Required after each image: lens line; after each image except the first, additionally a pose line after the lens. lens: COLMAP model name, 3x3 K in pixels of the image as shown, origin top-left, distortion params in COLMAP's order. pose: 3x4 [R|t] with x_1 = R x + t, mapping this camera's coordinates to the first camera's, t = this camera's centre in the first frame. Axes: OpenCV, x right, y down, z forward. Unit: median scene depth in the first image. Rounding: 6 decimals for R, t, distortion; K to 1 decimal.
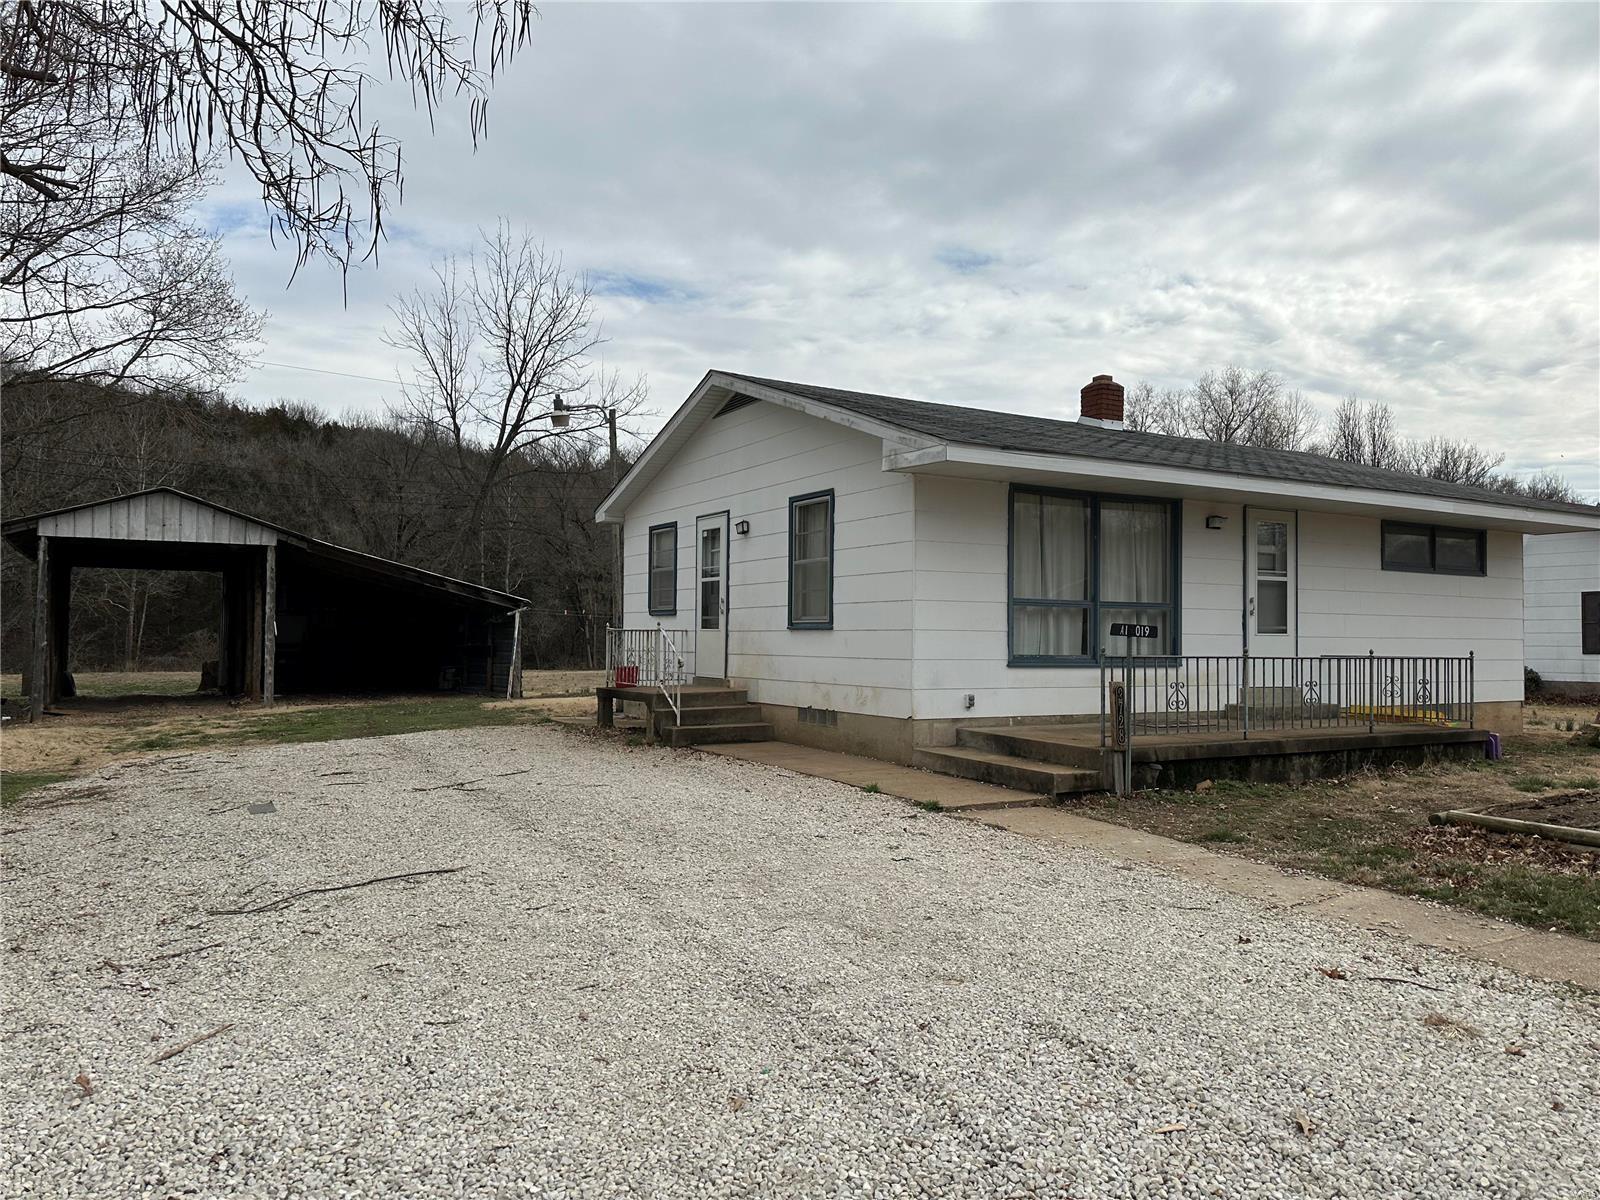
lens RADIAL K [[1129.8, 0, 776.4], [0, 1129.8, 595.7], [0, 0, 1]] dist [0.157911, -0.259988]
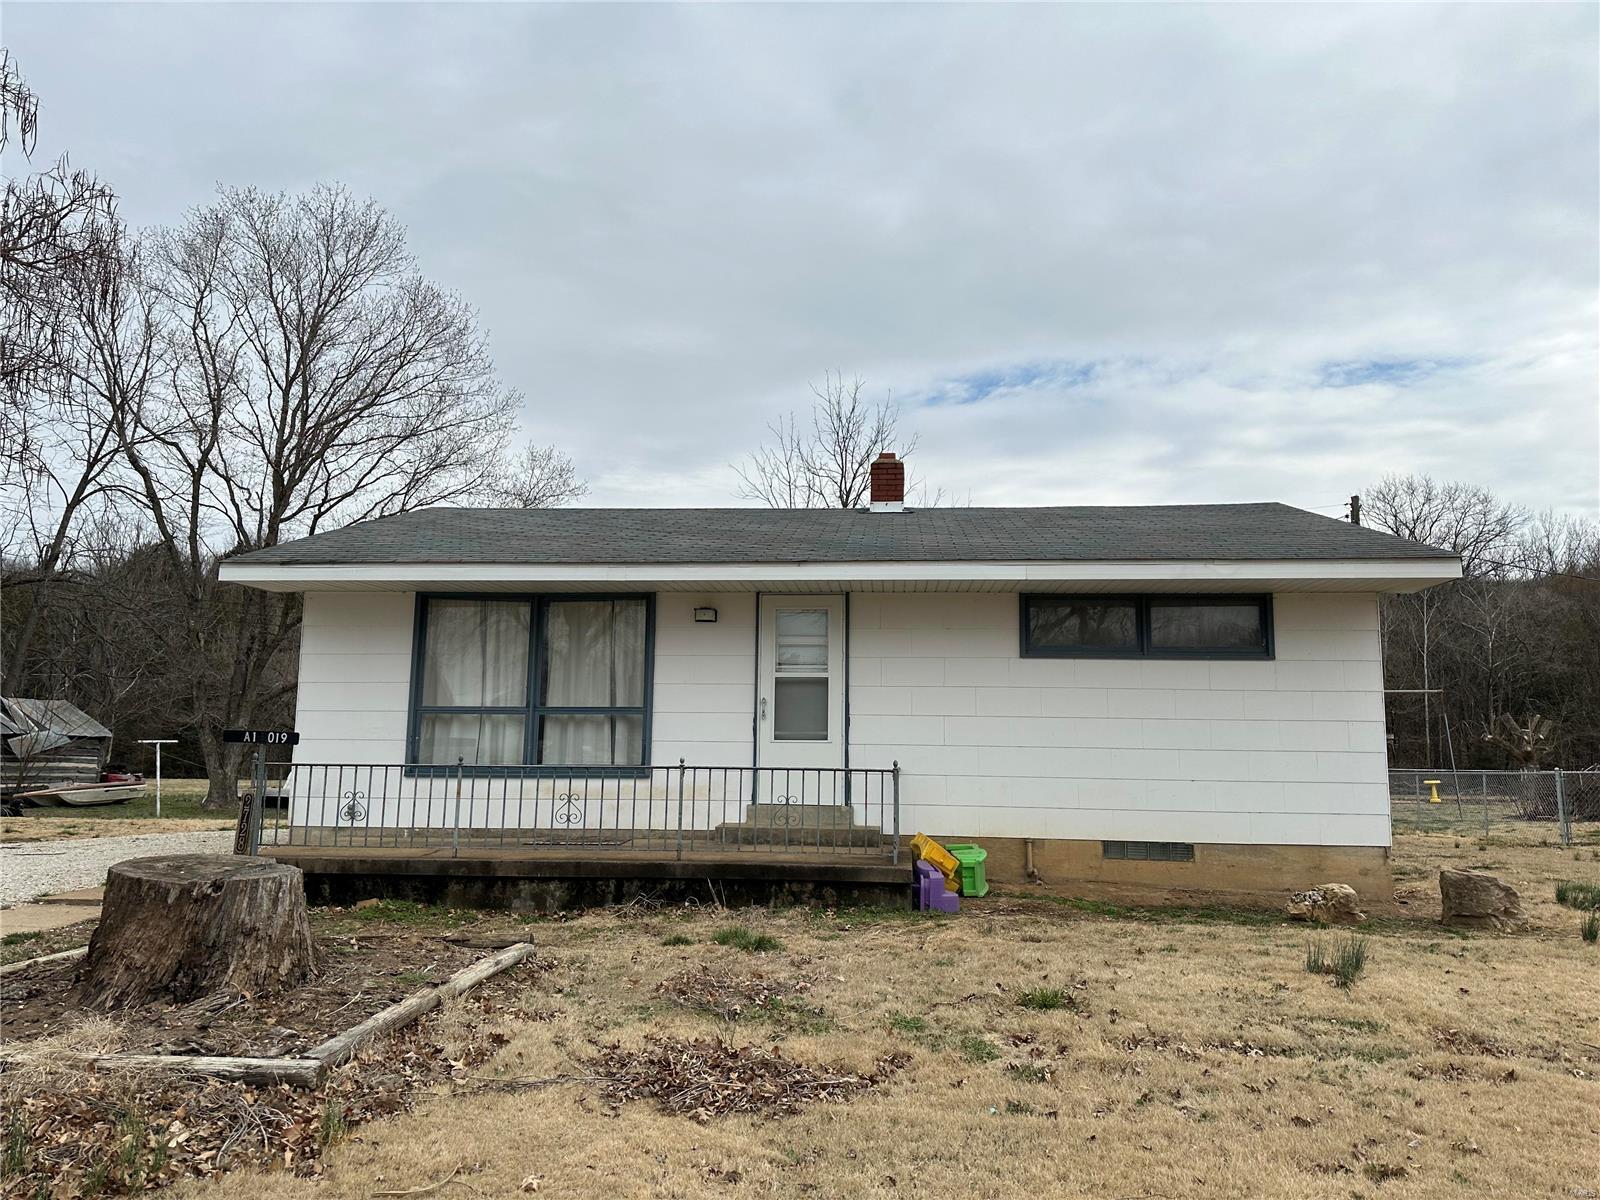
lens RADIAL K [[1125.7, 0, 795.6], [0, 1125.7, 554.5], [0, 0, 1]] dist [0.146921, -0.259175]
pose [[0.803522, -0.098363, -0.587092, 0.989769], [0.016339, 0.989526, -0.143426, 0.017931], [0.595051, 0.105654, 0.796713, 0.344803]]
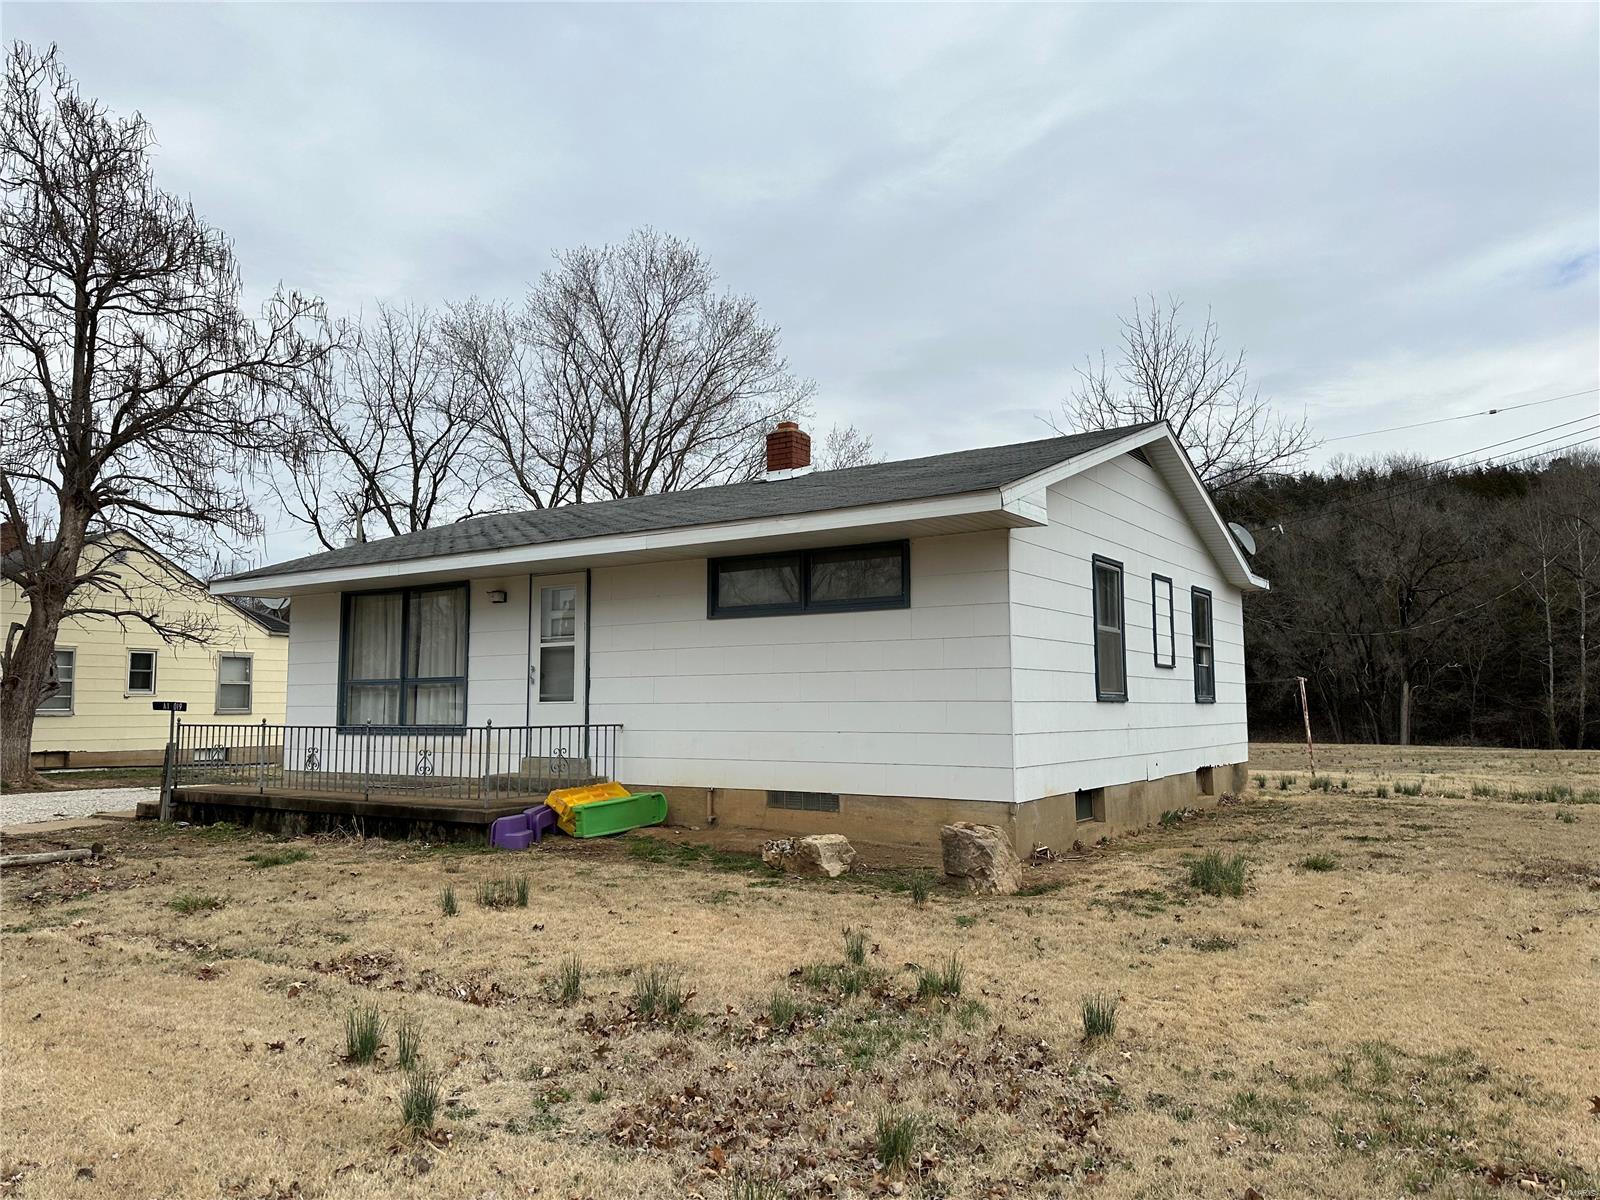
lens RADIAL K [[1129.8, 0, 776.4], [0, 1129.8, 595.7], [0, 0, 1]] dist [0.157911, -0.259988]
pose [[0.425599, -0.099082, -0.899471, 1.459612], [0.036703, 0.995060, -0.092245, 0.041662], [0.904167, 0.006246, 0.427133, 0.812371]]
